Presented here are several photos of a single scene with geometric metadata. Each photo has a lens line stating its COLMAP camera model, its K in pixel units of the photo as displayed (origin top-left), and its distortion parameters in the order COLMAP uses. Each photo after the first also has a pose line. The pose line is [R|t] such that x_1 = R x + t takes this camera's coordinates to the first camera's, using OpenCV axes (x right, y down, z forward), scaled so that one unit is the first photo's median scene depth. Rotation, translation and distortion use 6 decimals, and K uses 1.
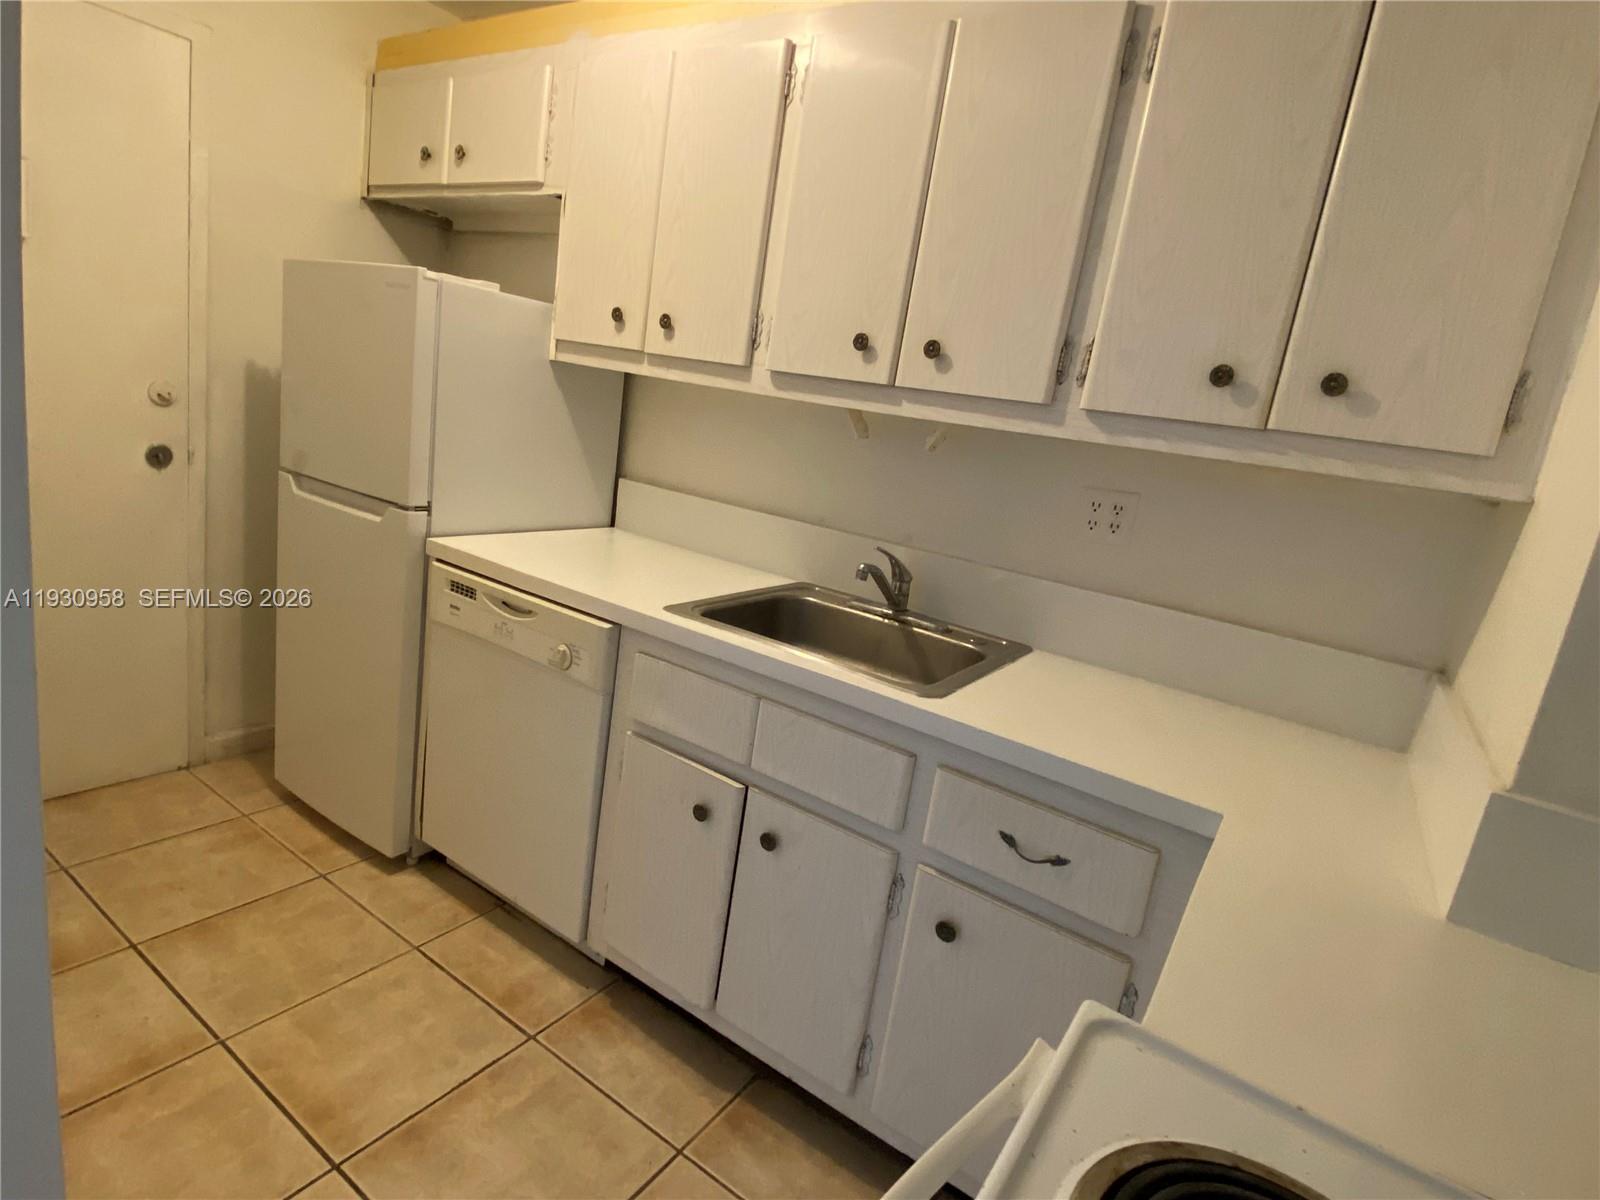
lens RADIAL K [[844.9, 0, 797.8], [0, 844.9, 595.4], [0, 0, 1]] dist [0.001437, -0.000121]
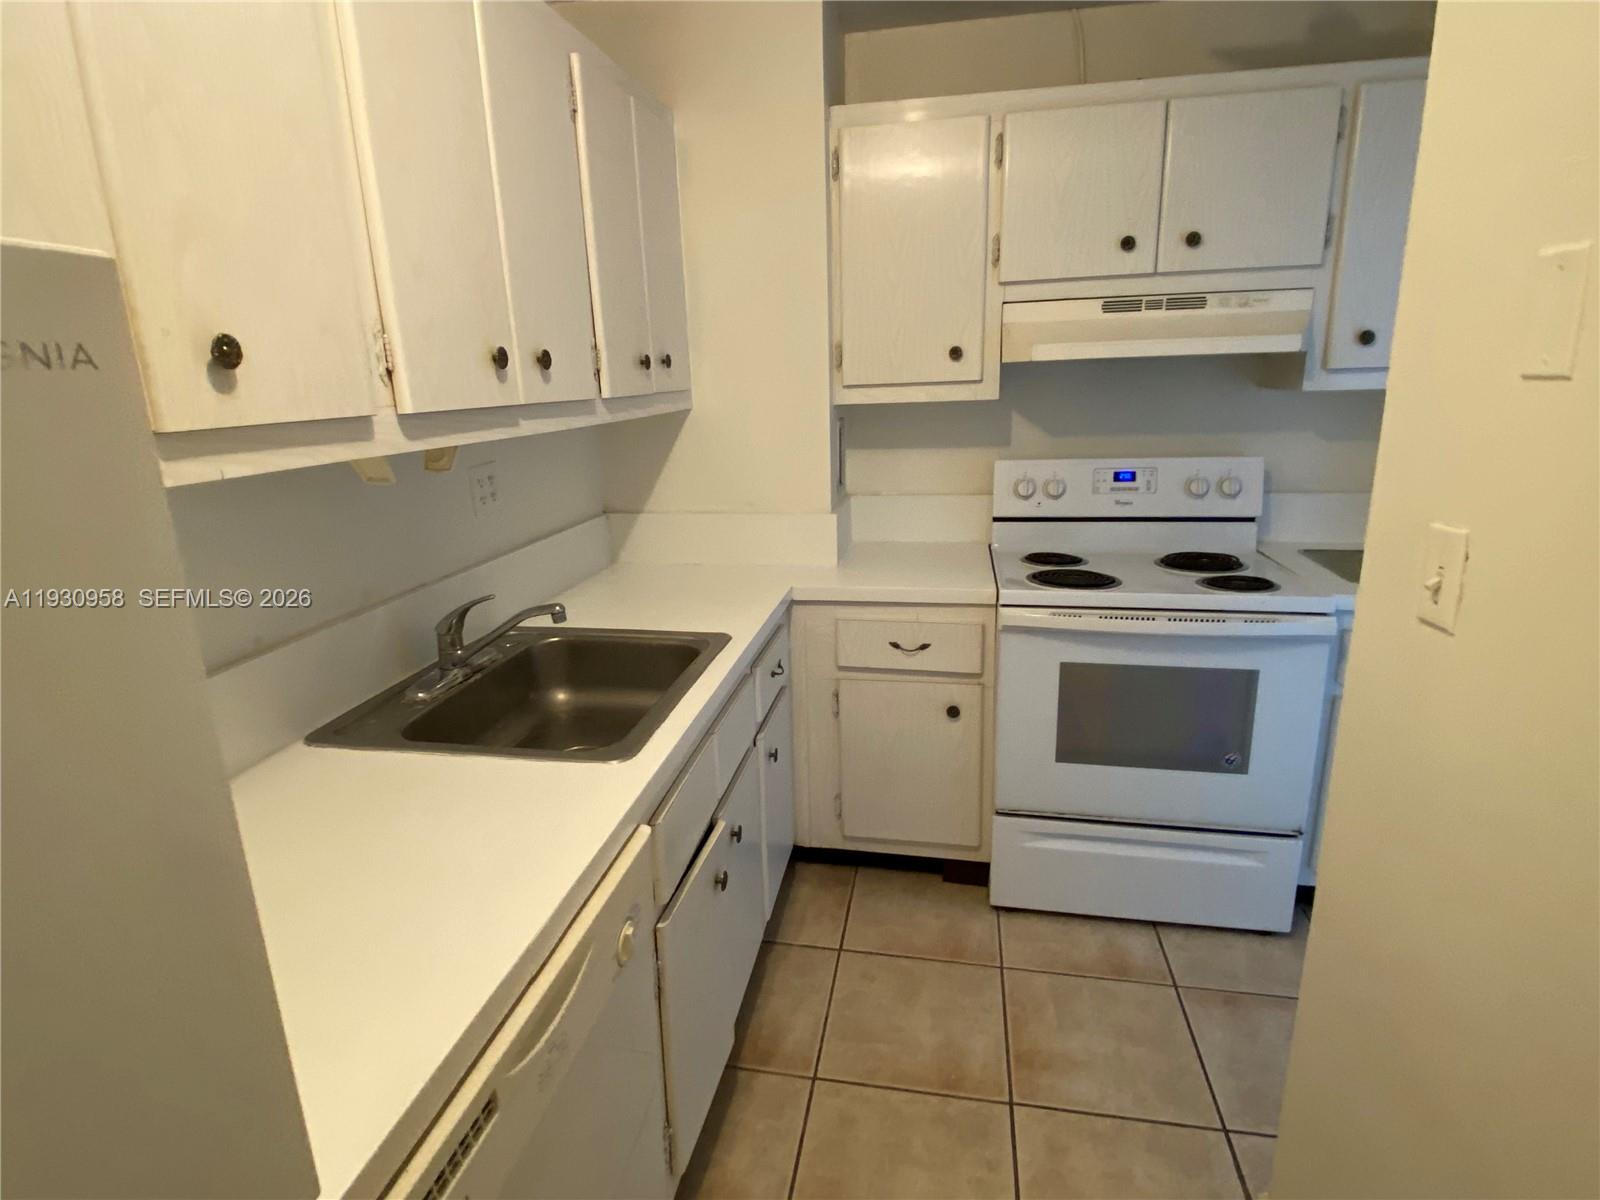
lens RADIAL K [[844.9, 0, 796.2], [0, 844.9, 596.6], [0, 0, 1]] dist [0.001437, -0.000121]
pose [[-0.393787, -0.363510, 0.844271, -0.823824], [0.172005, 0.873118, 0.456157, -0.432757], [-0.902965, 0.324847, -0.281297, 1.072118]]
